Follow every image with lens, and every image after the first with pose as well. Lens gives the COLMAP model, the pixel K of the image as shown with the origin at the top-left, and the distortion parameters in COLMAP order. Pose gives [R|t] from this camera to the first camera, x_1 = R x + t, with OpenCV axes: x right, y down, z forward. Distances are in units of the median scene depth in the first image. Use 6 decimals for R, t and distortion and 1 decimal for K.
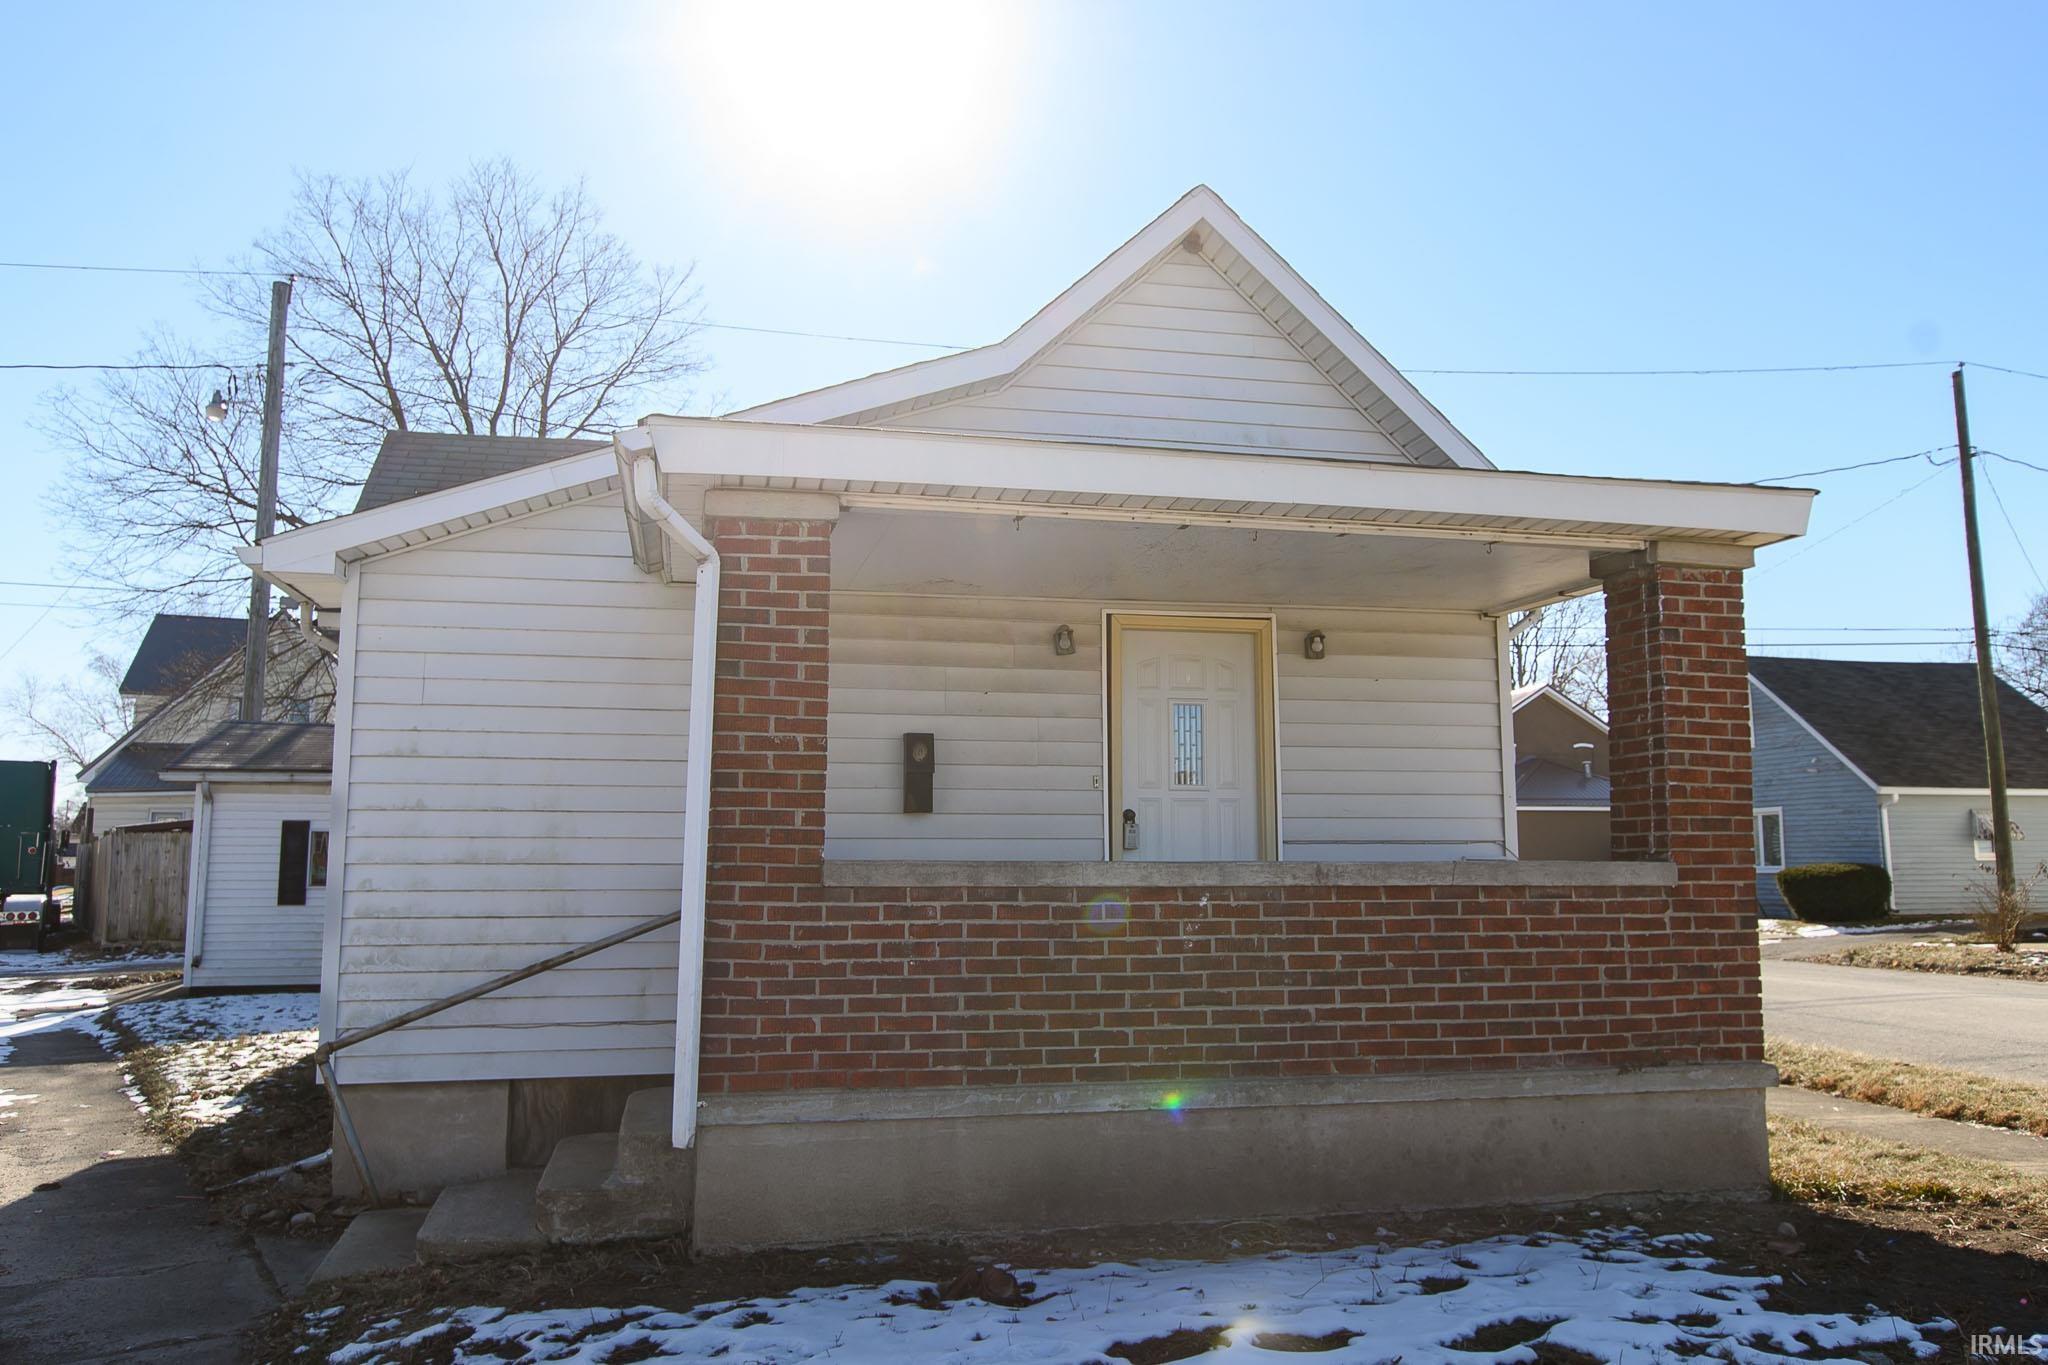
lens RADIAL K [[1496.2, 0, 1061.8], [0, 1496.2, 658.1], [0, 0, 1]] dist [-0.006634, 0.001949]
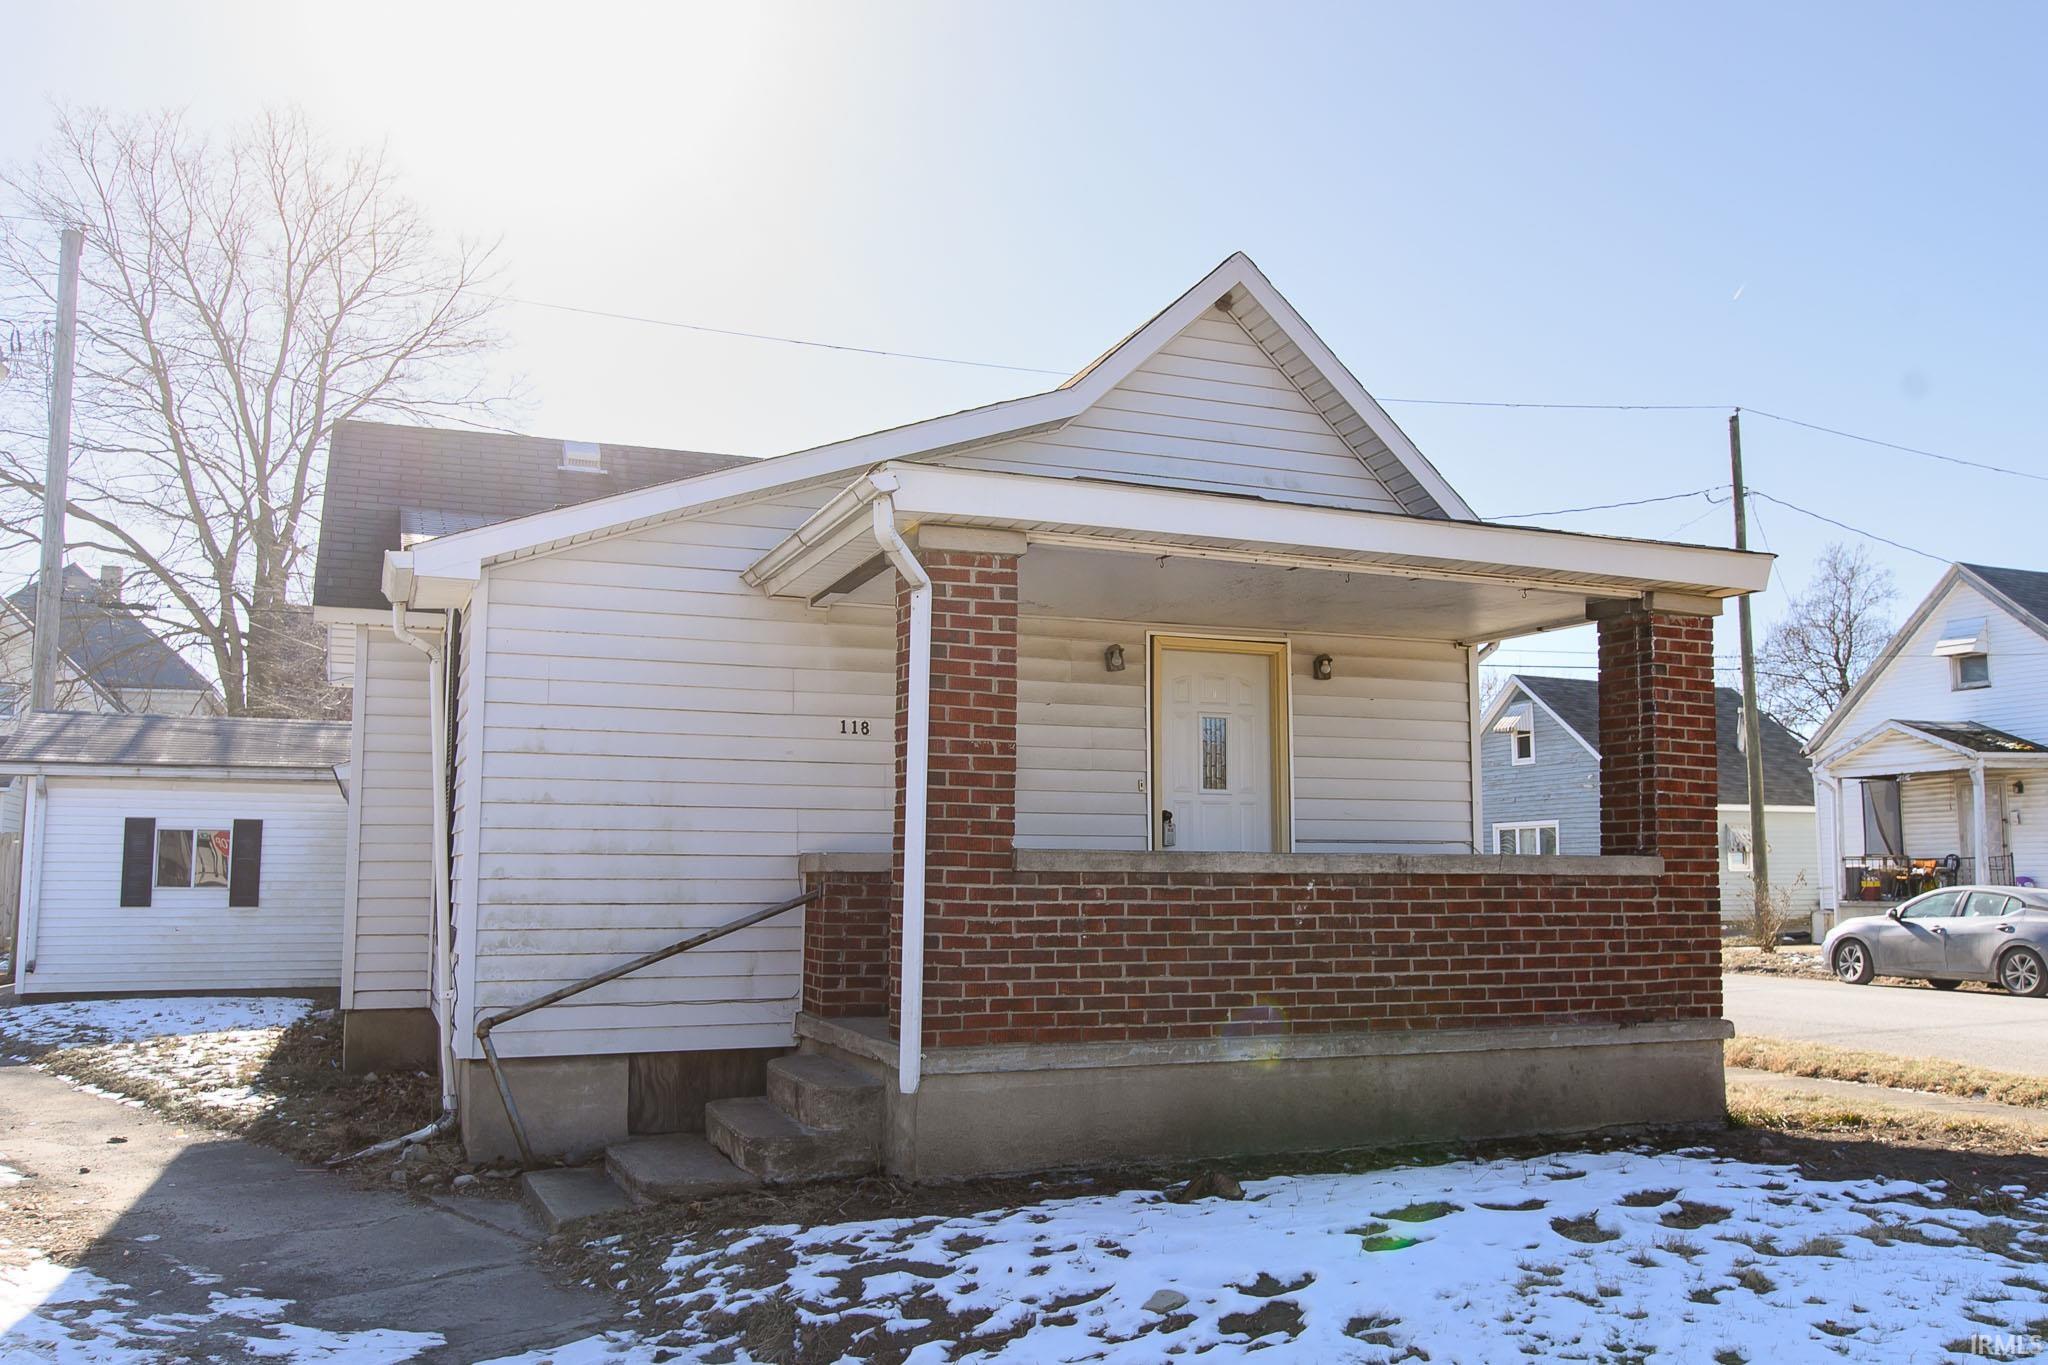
lens RADIAL K [[1562.2, 0, 1061.2], [0, 1562.2, 699.5], [0, 0, 1]] dist [-0.006373, 0.001354]
pose [[0.986694, 0.021675, 0.161135, -0.281563], [-0.025648, 0.999415, 0.022617, -0.007859], [-0.160551, -0.026448, 0.986673, -0.174987]]
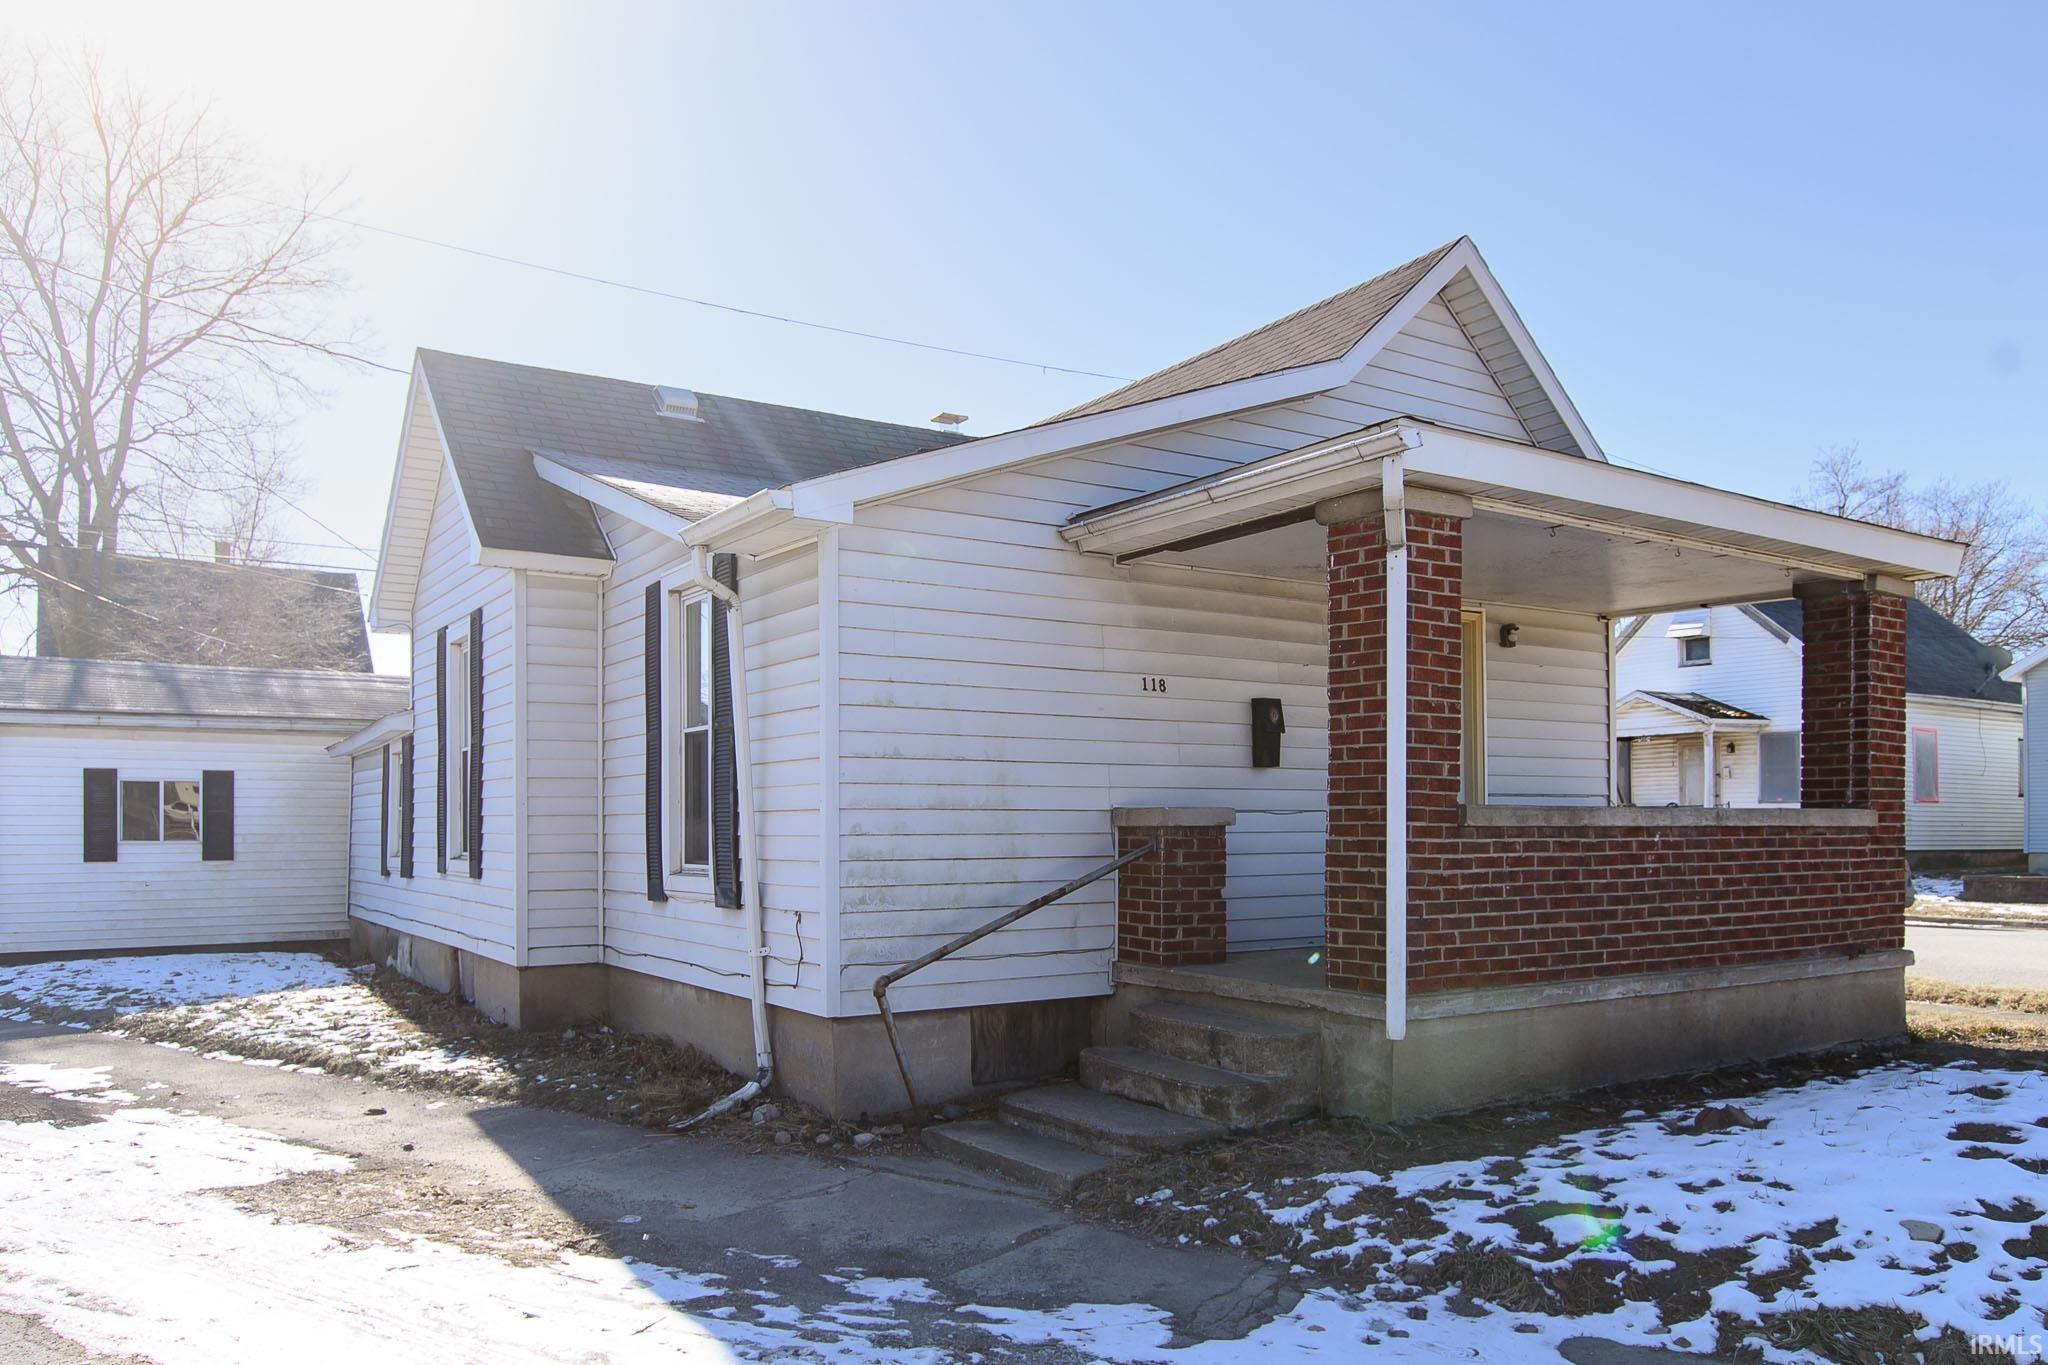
lens RADIAL K [[1402.0, 0, 1068.4], [0, 1402.0, 788.1], [0, 0, 1]] dist [0.004522, -0.010295]
pose [[0.936632, 0.008020, 0.350222, -0.747150], [-0.047418, 0.993440, 0.104064, 0.016749], [-0.347090, -0.114076, 0.930868, 0.049818]]
